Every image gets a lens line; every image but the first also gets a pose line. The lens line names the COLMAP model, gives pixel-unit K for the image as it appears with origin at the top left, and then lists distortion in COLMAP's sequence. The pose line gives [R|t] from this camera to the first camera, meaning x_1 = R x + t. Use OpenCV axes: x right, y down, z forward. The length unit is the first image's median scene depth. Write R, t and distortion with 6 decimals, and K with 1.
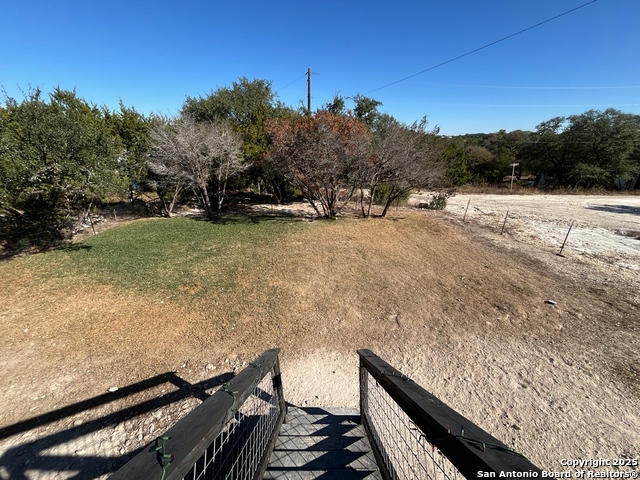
lens RADIAL K [[262.9, 0, 323.3], [0, 262.9, 241.7], [0, 0, 1]] dist [-0.003631, -0.000780]
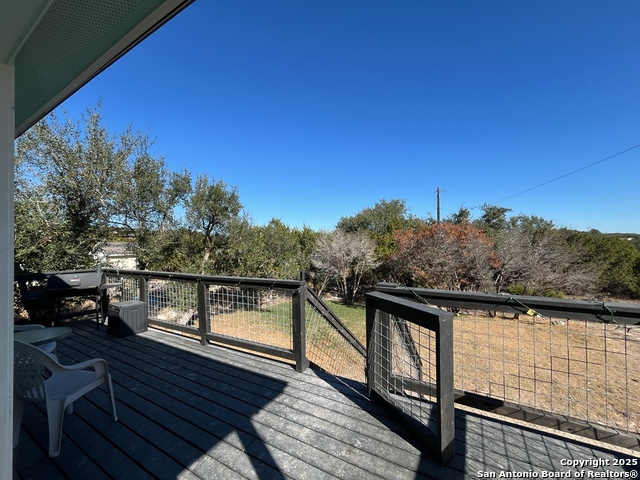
lens RADIAL K [[262.9, 0, 323.3], [0, 262.9, 241.7], [0, 0, 1]] dist [-0.003631, -0.000780]
pose [[0.877431, -0.019411, -0.479309, 0.080978], [-0.159121, 0.930832, -0.328987, 0.064117], [0.452542, 0.364932, 0.813652, -0.171881]]
